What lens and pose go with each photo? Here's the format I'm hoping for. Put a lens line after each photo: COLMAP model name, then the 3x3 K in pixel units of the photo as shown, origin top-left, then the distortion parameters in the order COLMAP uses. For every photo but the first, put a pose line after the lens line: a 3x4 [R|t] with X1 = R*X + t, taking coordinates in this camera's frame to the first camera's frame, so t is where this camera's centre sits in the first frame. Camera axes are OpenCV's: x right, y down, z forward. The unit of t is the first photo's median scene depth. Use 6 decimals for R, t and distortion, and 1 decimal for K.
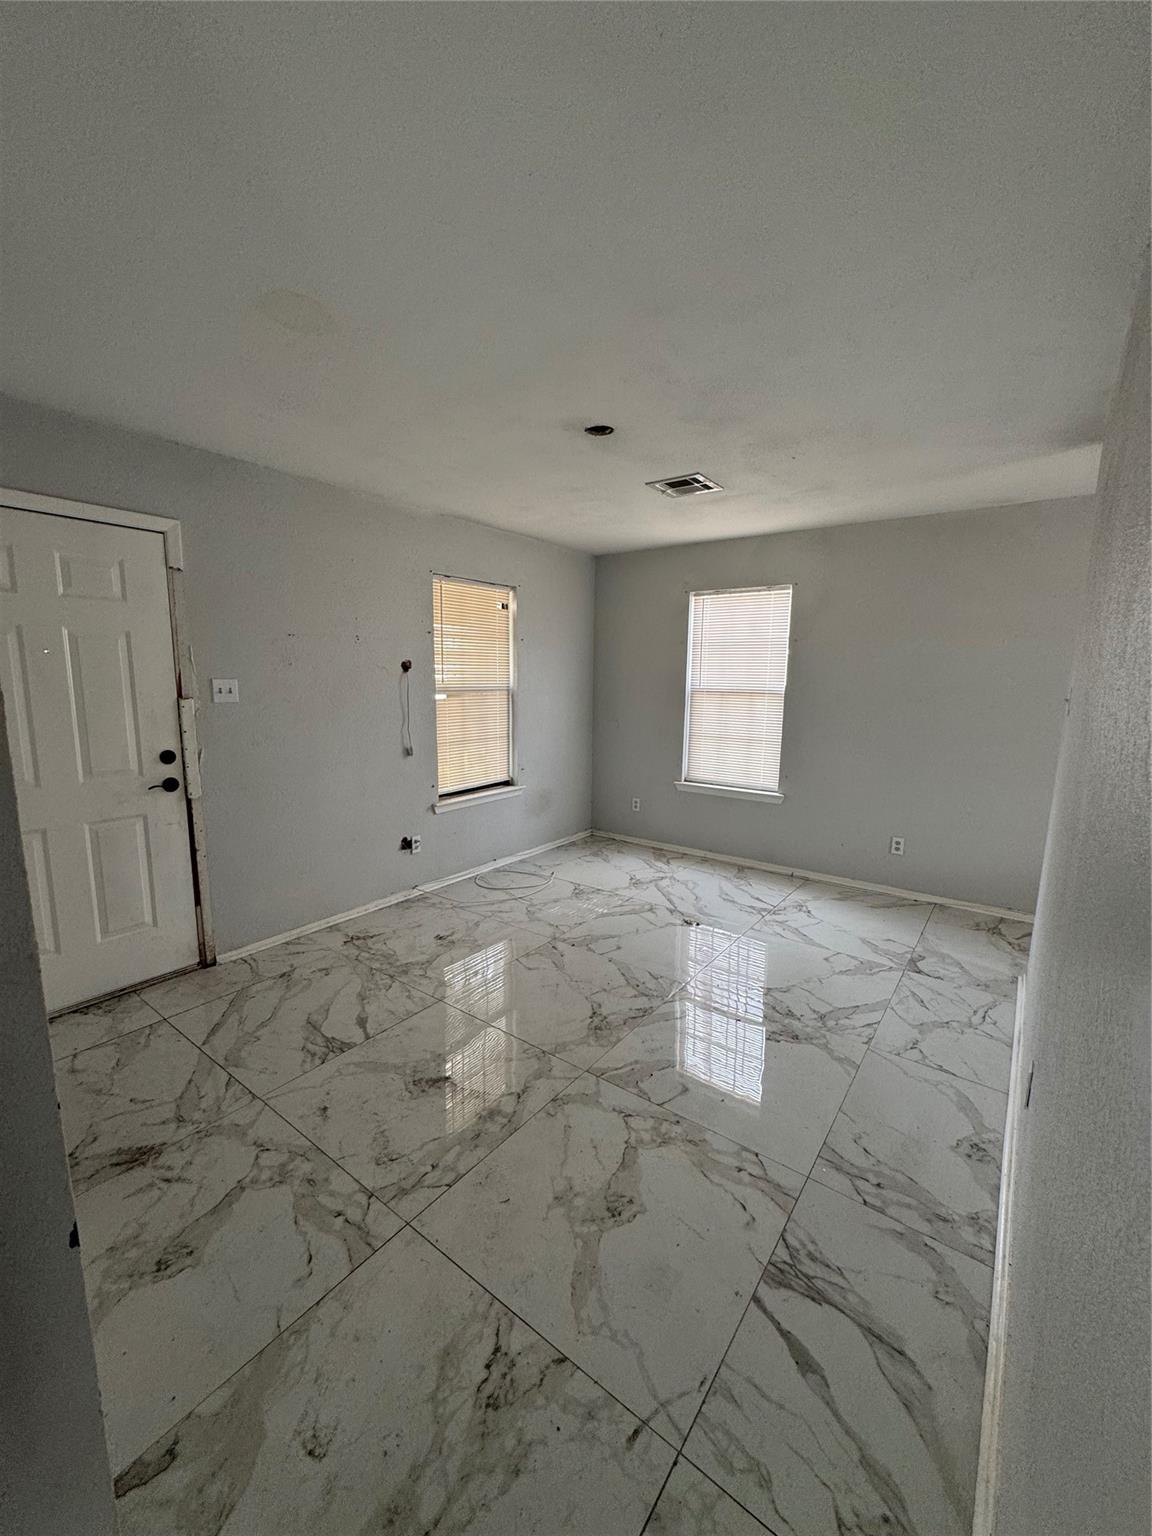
lens RADIAL K [[606.9, 0, 570.5], [0, 606.9, 776.6], [0, 0, 1]] dist [0.000896, -0.000209]
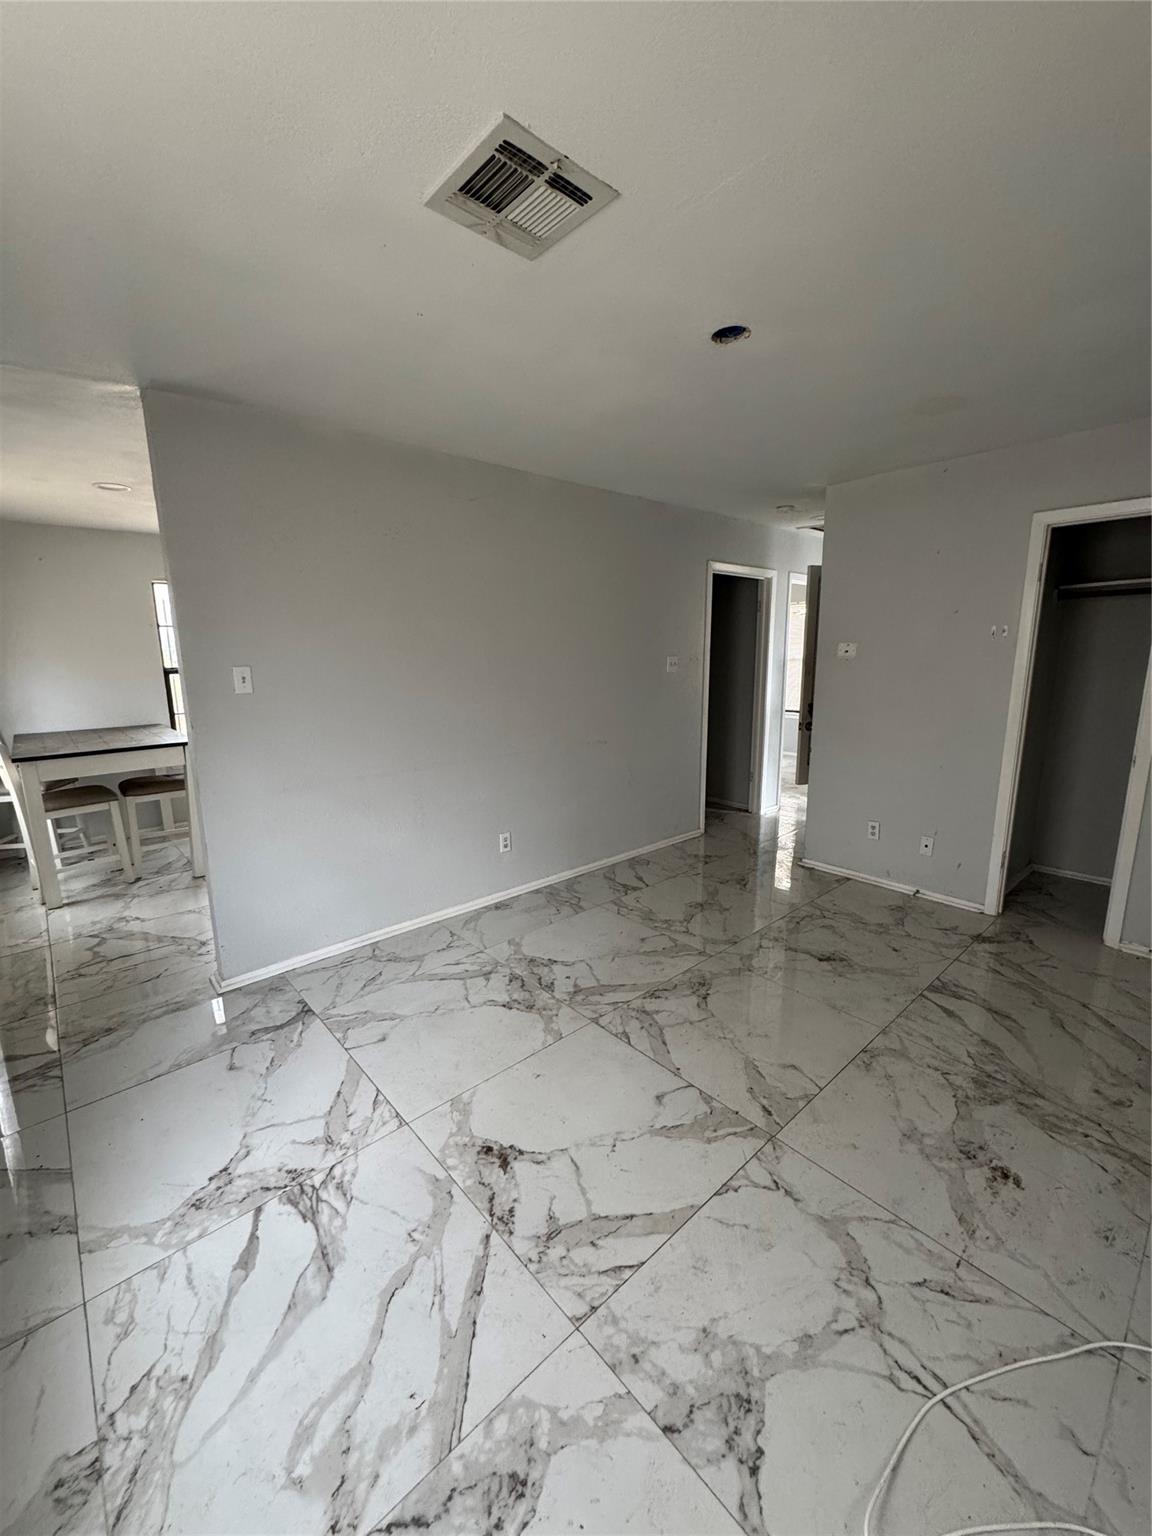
lens RADIAL K [[606.9, 0, 570.5], [0, 606.9, 776.6], [0, 0, 1]] dist [0.000896, -0.000209]
pose [[-0.980222, -0.040148, 0.193785, 0.073622], [0.033957, 0.930561, 0.364558, -0.303692], [-0.194965, 0.363928, -0.910794, 1.752562]]
